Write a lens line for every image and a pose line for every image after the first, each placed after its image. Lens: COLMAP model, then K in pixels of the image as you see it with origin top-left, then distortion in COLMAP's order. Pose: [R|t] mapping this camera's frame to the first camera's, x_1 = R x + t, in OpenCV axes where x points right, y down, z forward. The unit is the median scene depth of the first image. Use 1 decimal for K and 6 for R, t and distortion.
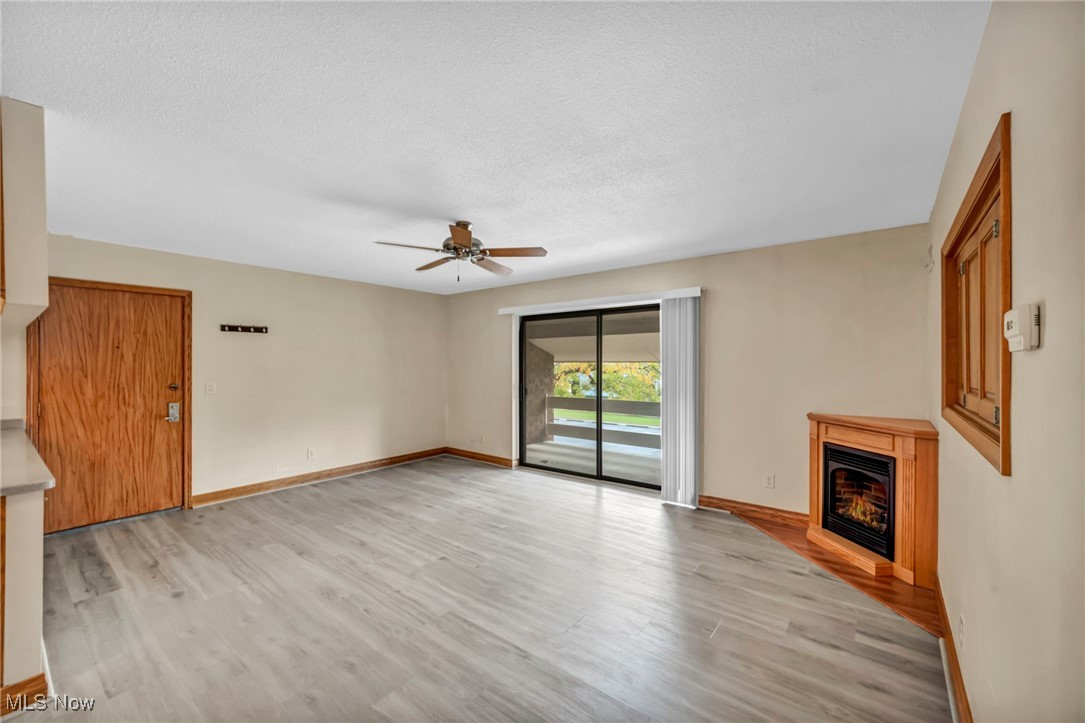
lens RADIAL K [[438.2, 0, 536.6], [0, 438.2, 362.4], [0, 0, 1]] dist [0.001994, 0.000096]
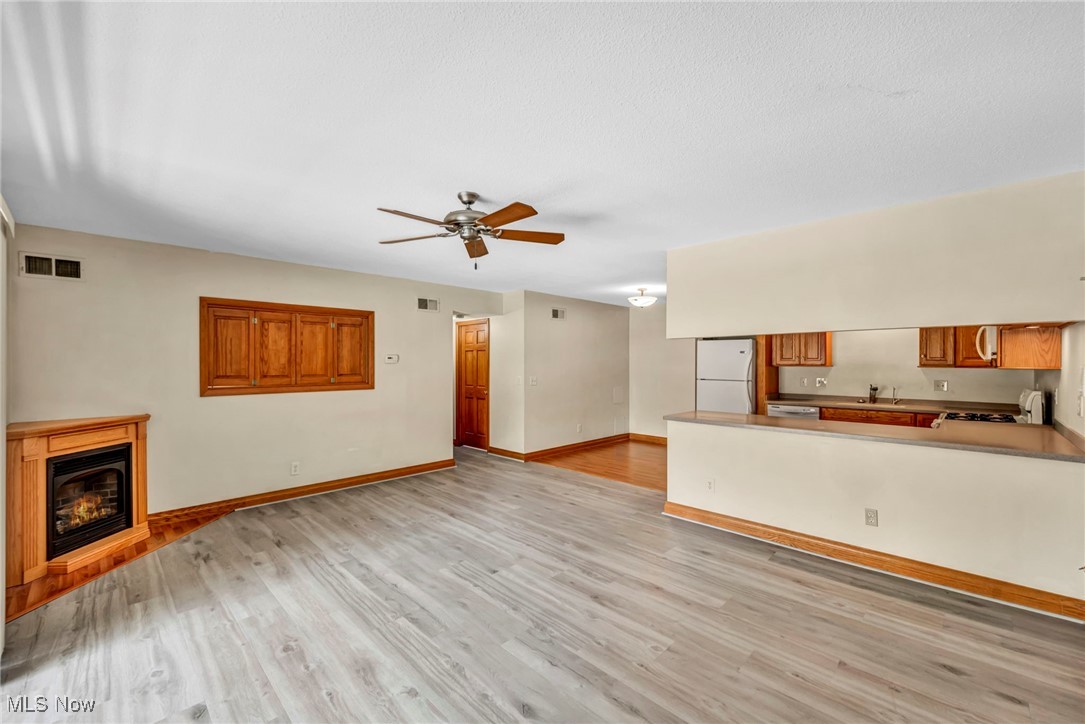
lens RADIAL K [[438.2, 0, 536.6], [0, 438.2, 362.9], [0, 0, 1]] dist [0.001994, 0.000096]
pose [[-0.993899, 0.000729, 0.110289, -0.372927], [0.000332, 0.999993, -0.003613, 0.001678], [-0.110291, -0.003554, -0.993893, 1.754366]]
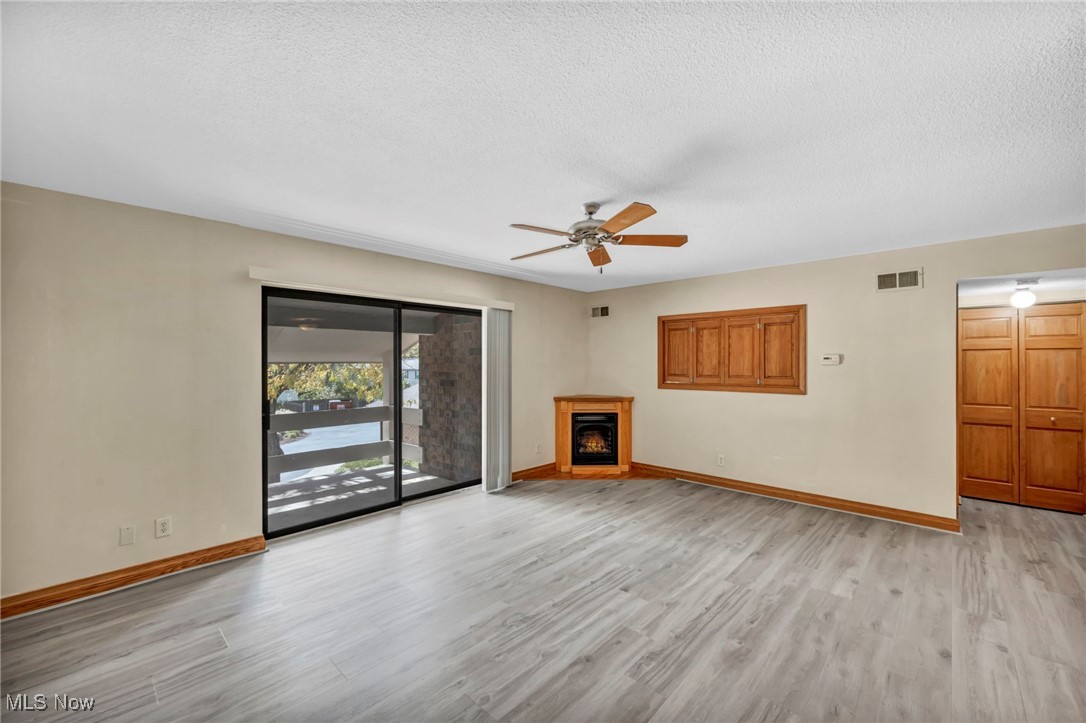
lens RADIAL K [[438.6, 0, 537.1], [0, 438.6, 362.4], [0, 0, 1]] dist [0.001994, 0.000096]
pose [[0.084328, 0.001394, 0.996437, -1.007102], [-0.002685, 0.999996, -0.001172, -0.006345], [-0.996434, -0.002576, 0.084332, 1.002609]]
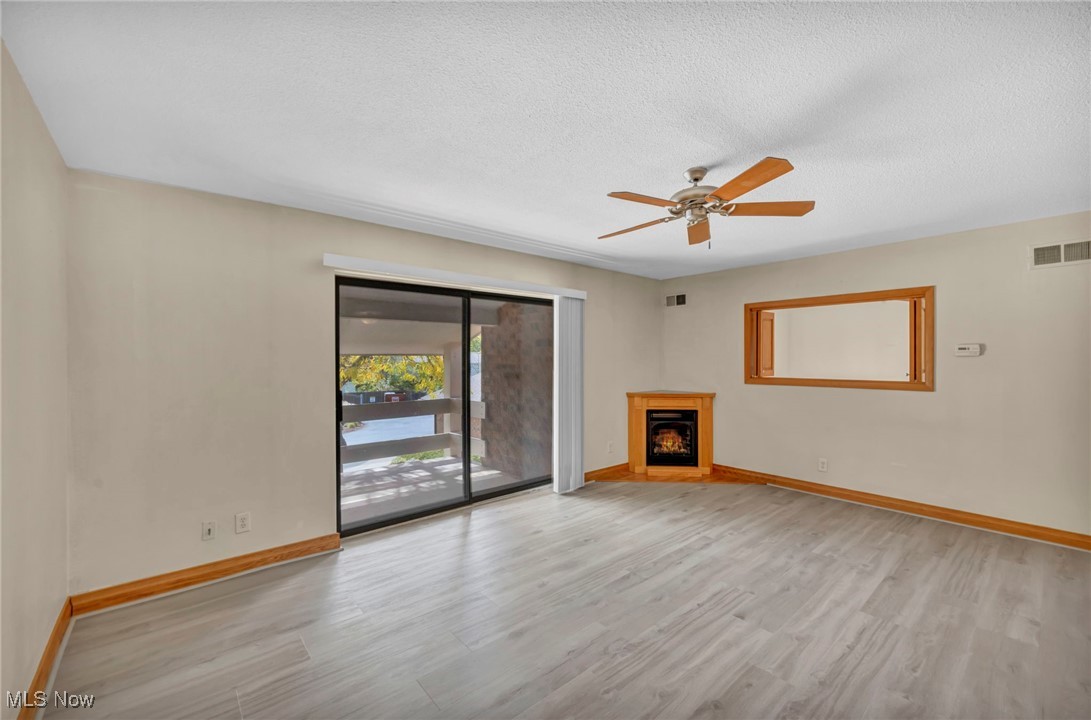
lens RADIAL K [[442.5, 0, 539.8], [0, 442.5, 362.1], [0, 0, 1]] dist [0.000029, -0.000162]
pose [[0.187457, -0.009264, 0.982229, -0.931614], [-0.001546, 0.999952, 0.009726, 0.002026], [-0.982272, -0.003342, 0.187433, 1.089626]]
